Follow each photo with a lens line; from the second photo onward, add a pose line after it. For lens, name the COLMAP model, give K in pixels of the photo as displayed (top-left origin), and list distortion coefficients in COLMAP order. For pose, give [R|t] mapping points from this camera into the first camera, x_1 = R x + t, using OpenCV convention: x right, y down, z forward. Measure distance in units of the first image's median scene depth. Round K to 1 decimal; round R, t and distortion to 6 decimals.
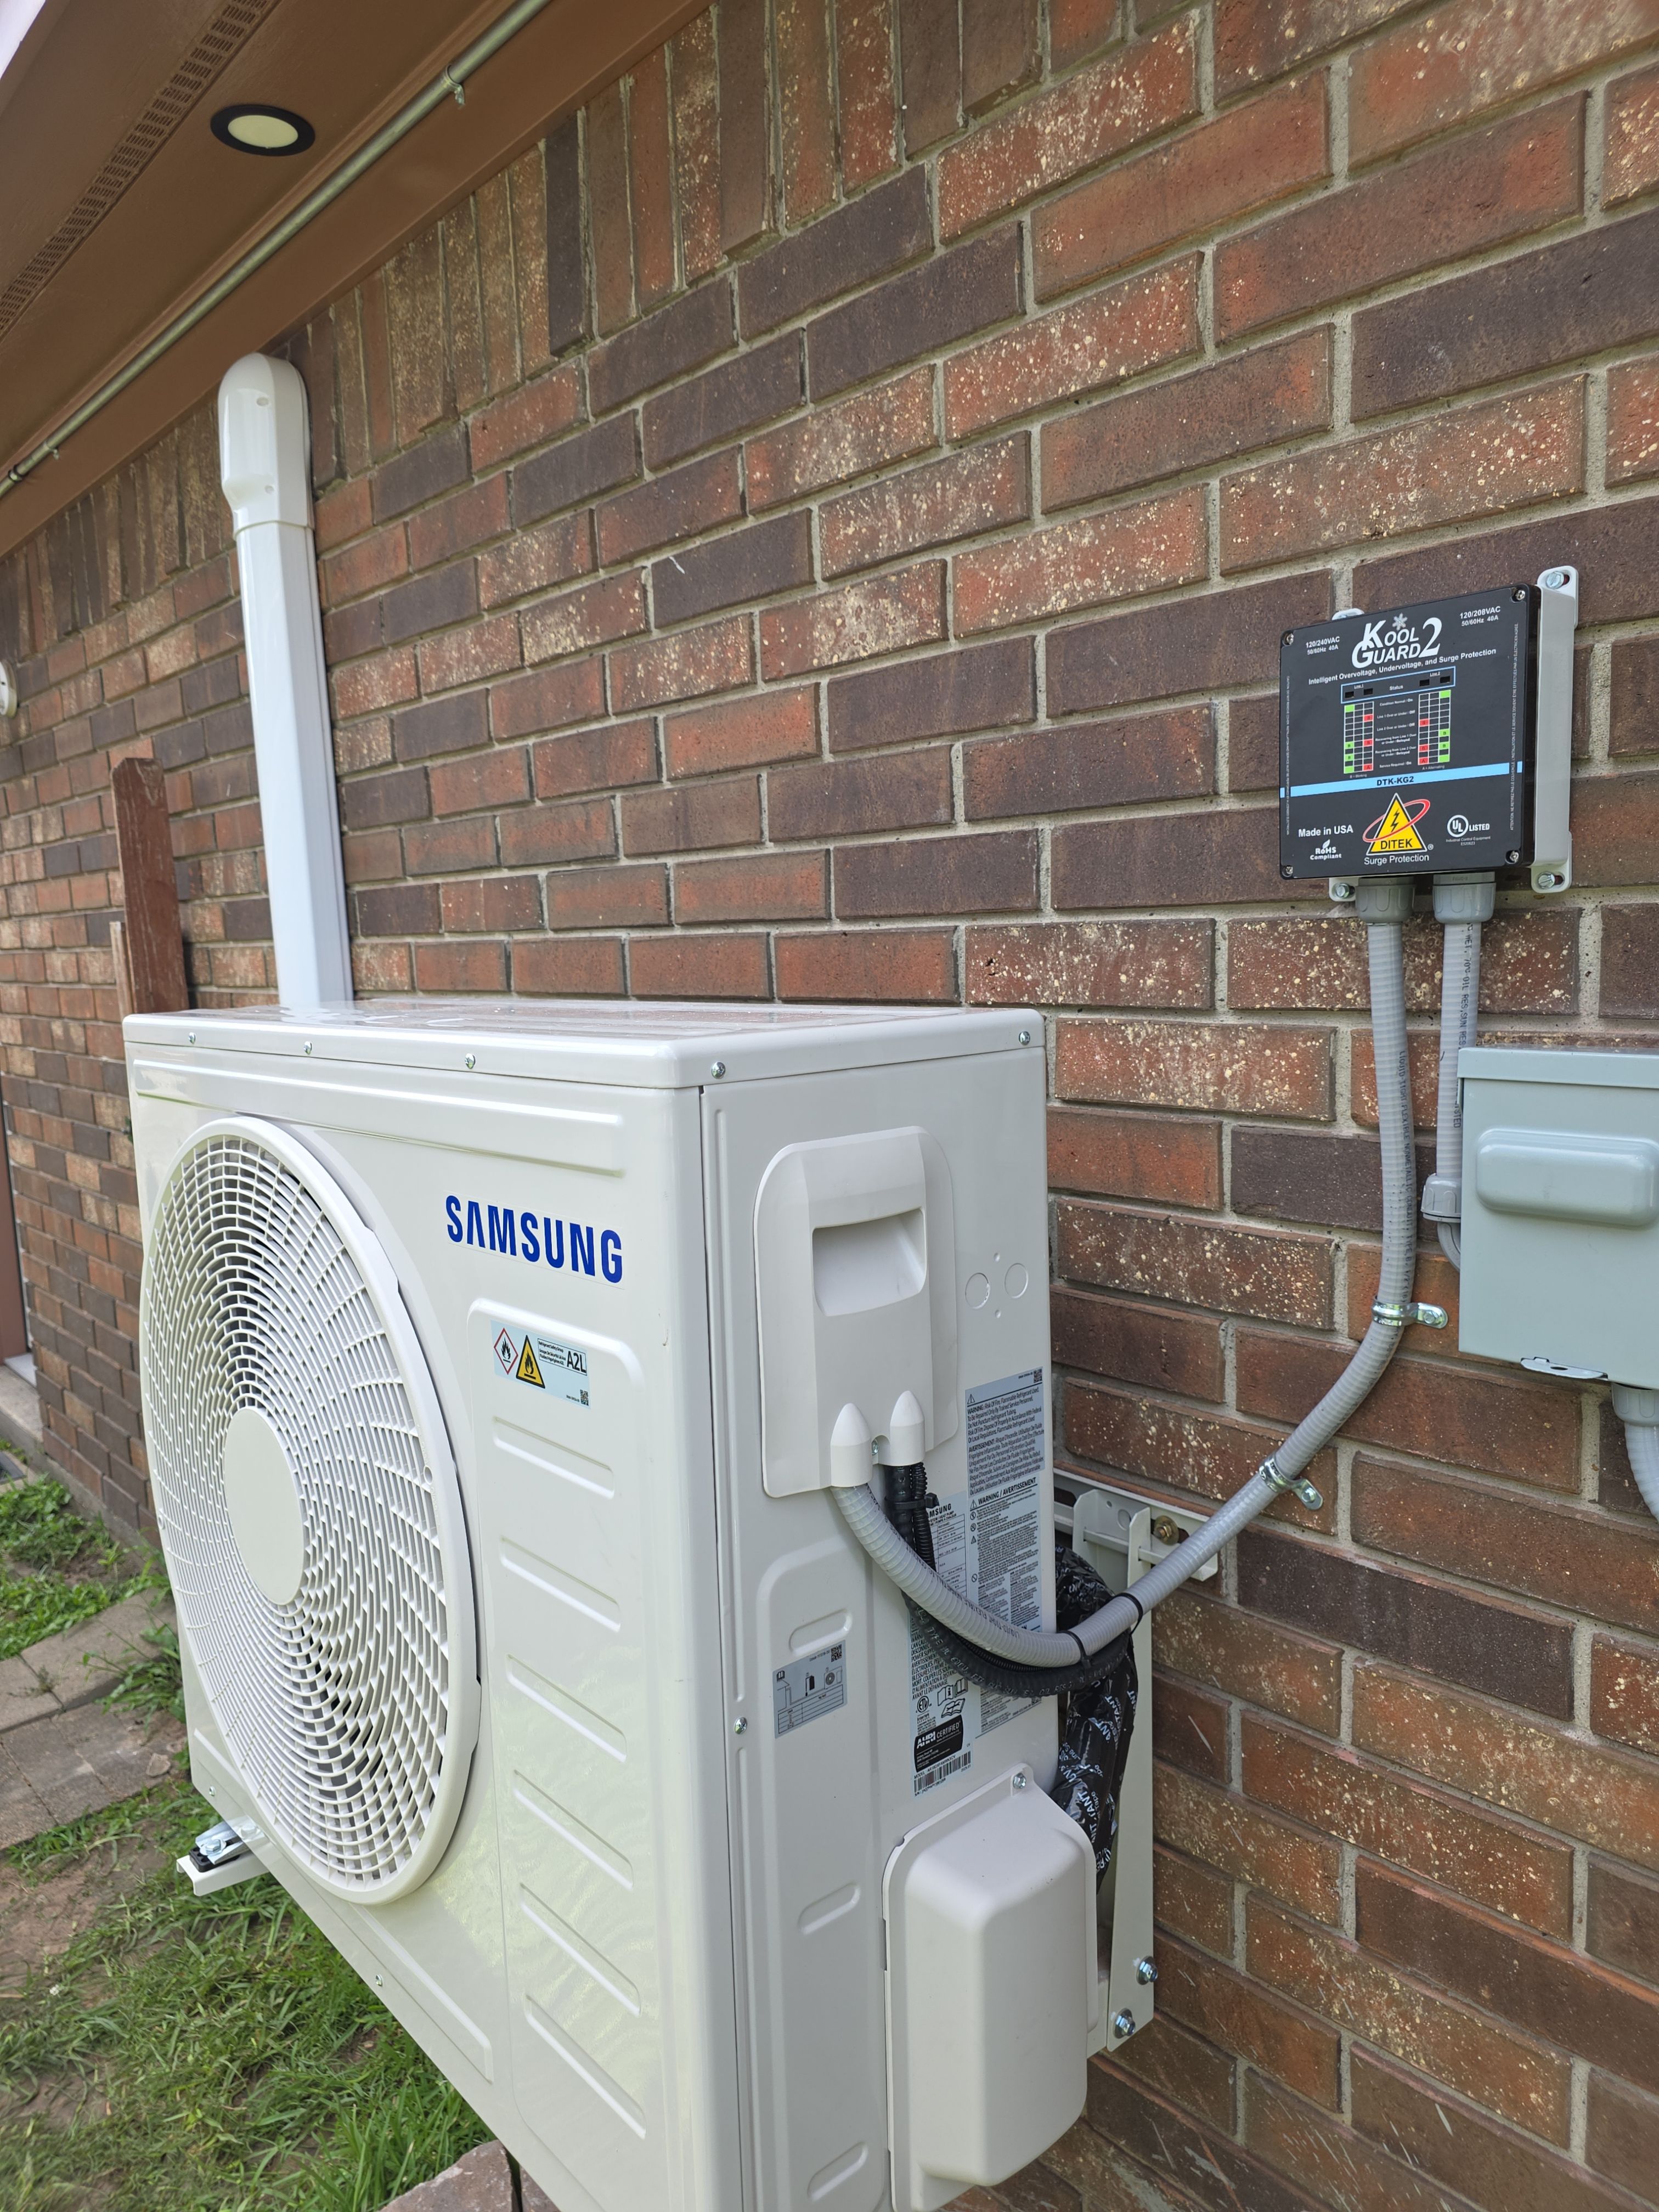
lens RADIAL K [[1489.8, 0, 829.5], [0, 1489.8, 1106.0], [0, 0, 1]] dist [0.033167, -0.028703]
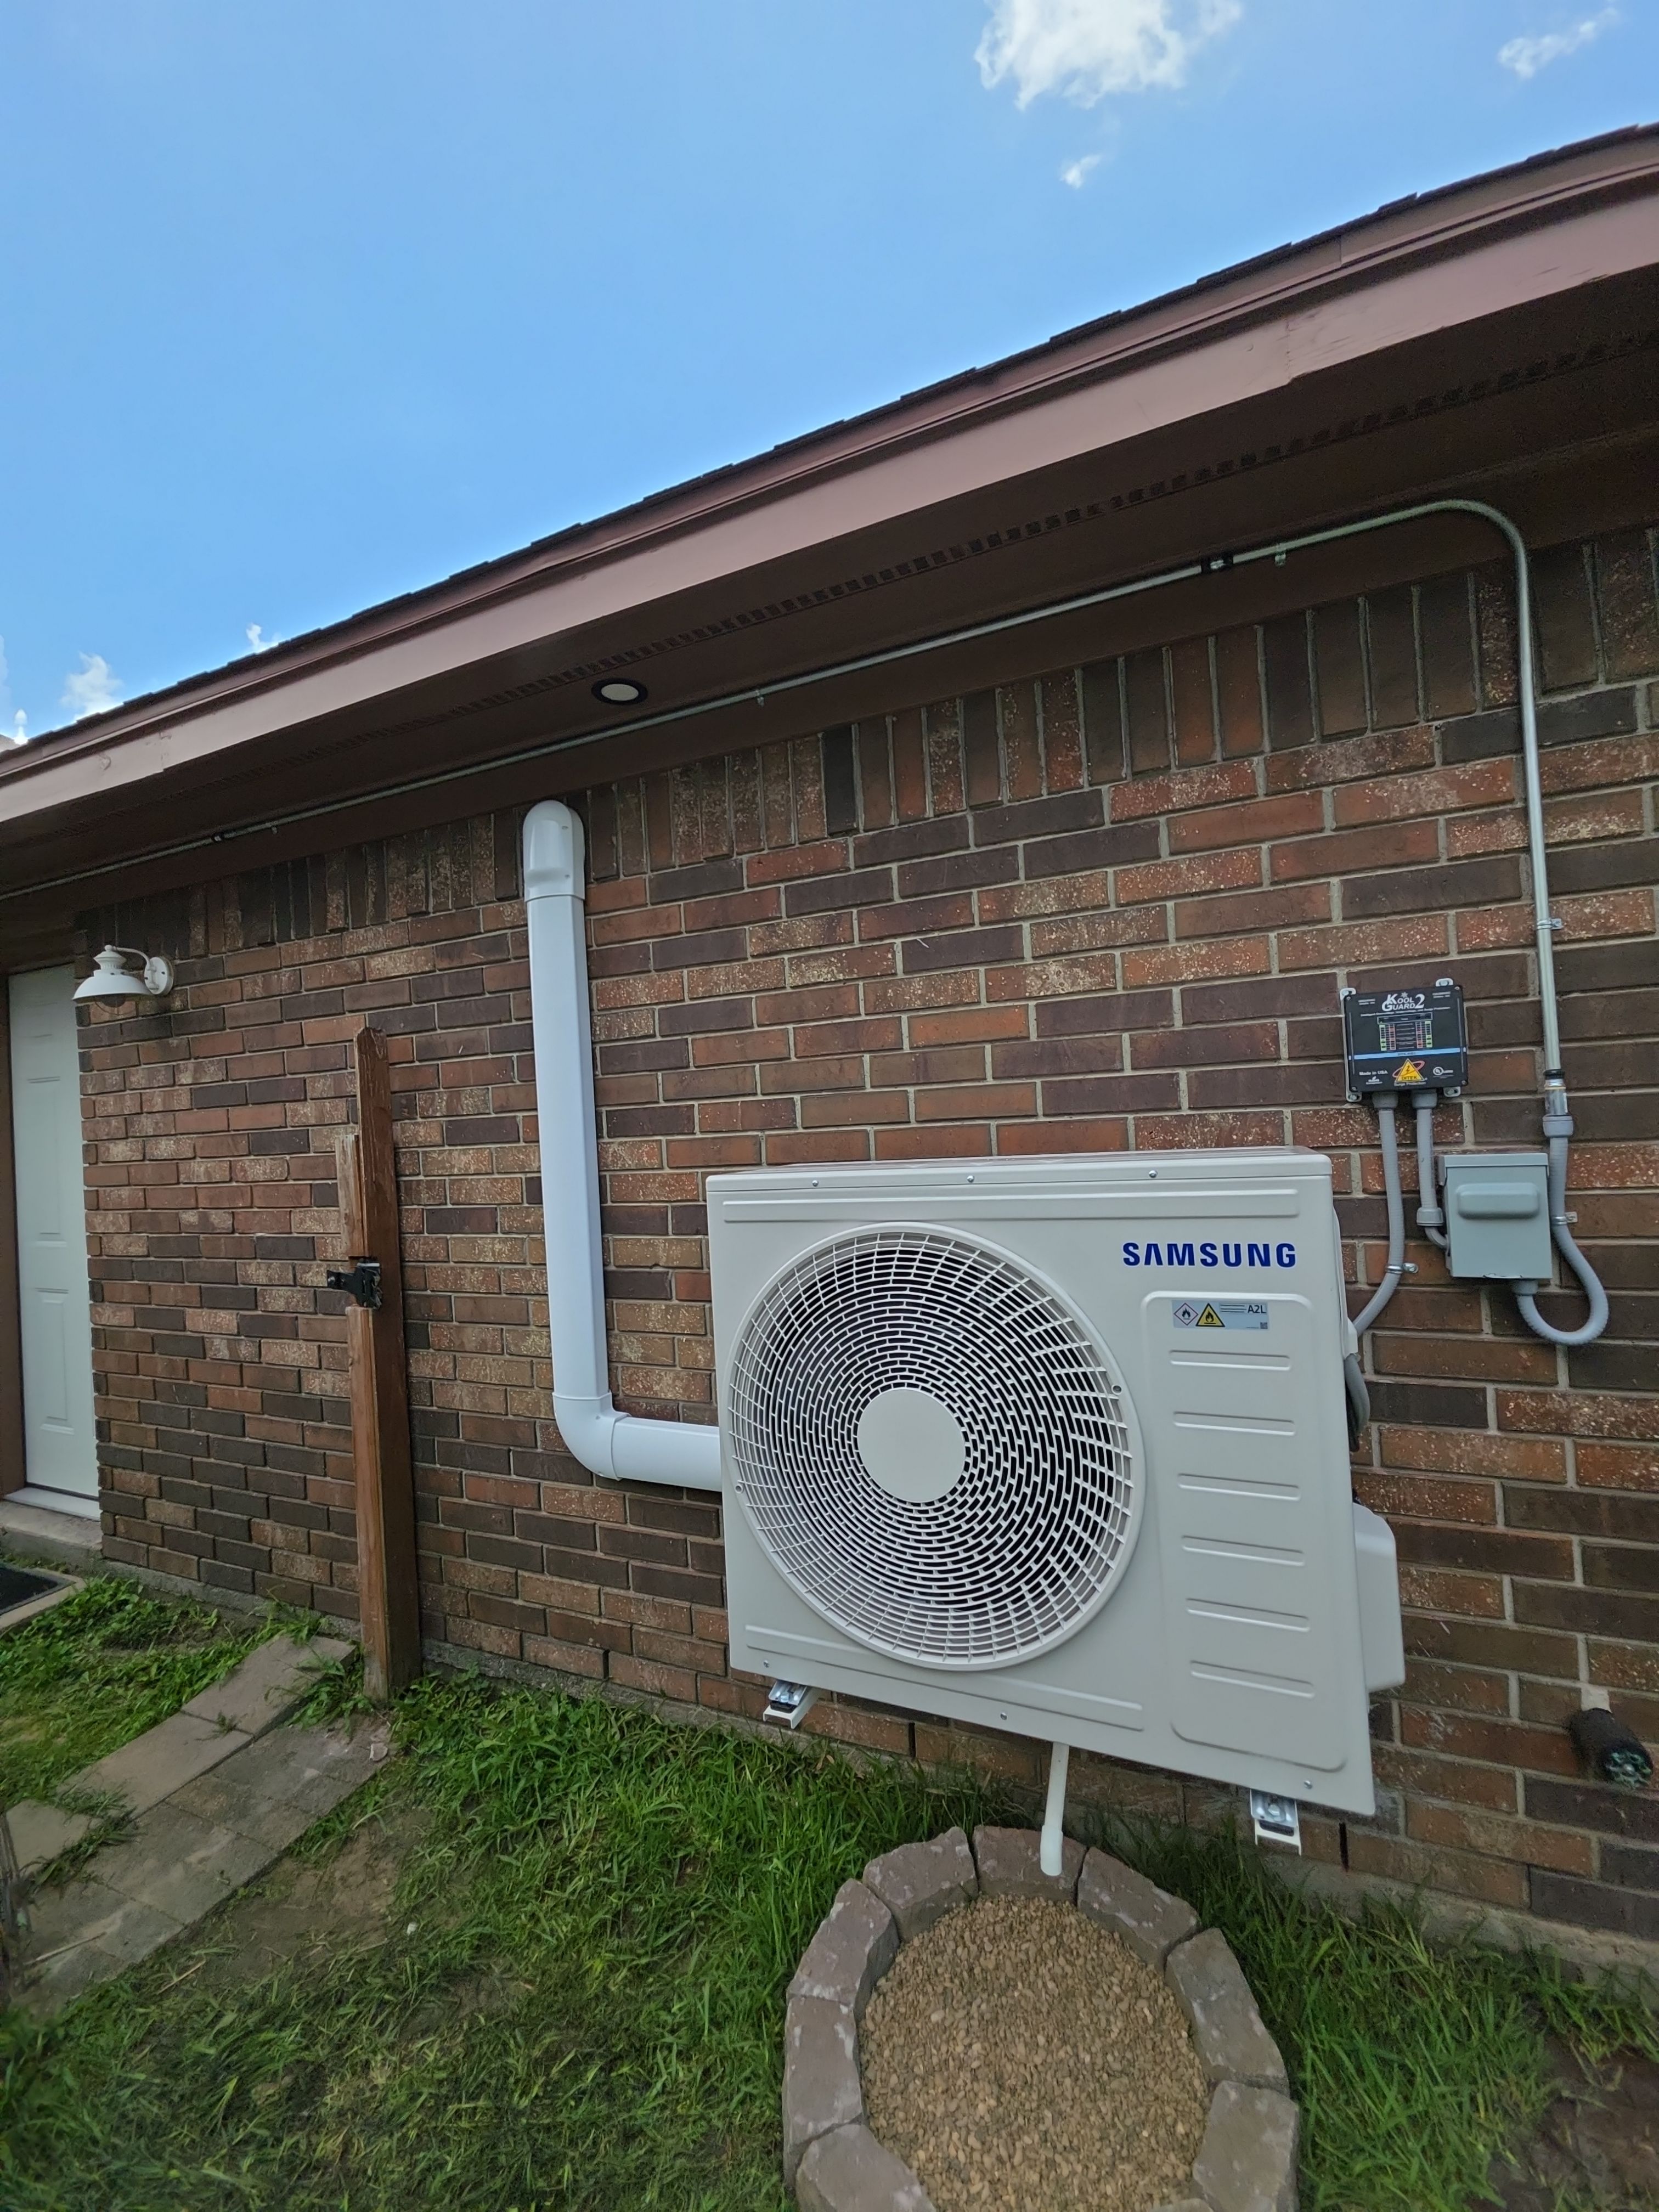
lens RADIAL K [[866.4, 0, 829.5], [0, 866.4, 1106.0], [0, 0, 1]] dist [0.012444, -0.000270]
pose [[0.905986, -0.002973, 0.423298, -0.912482], [0.070610, 0.987027, -0.144195, 0.014470], [-0.417378, 0.160528, 0.894442, 0.065778]]
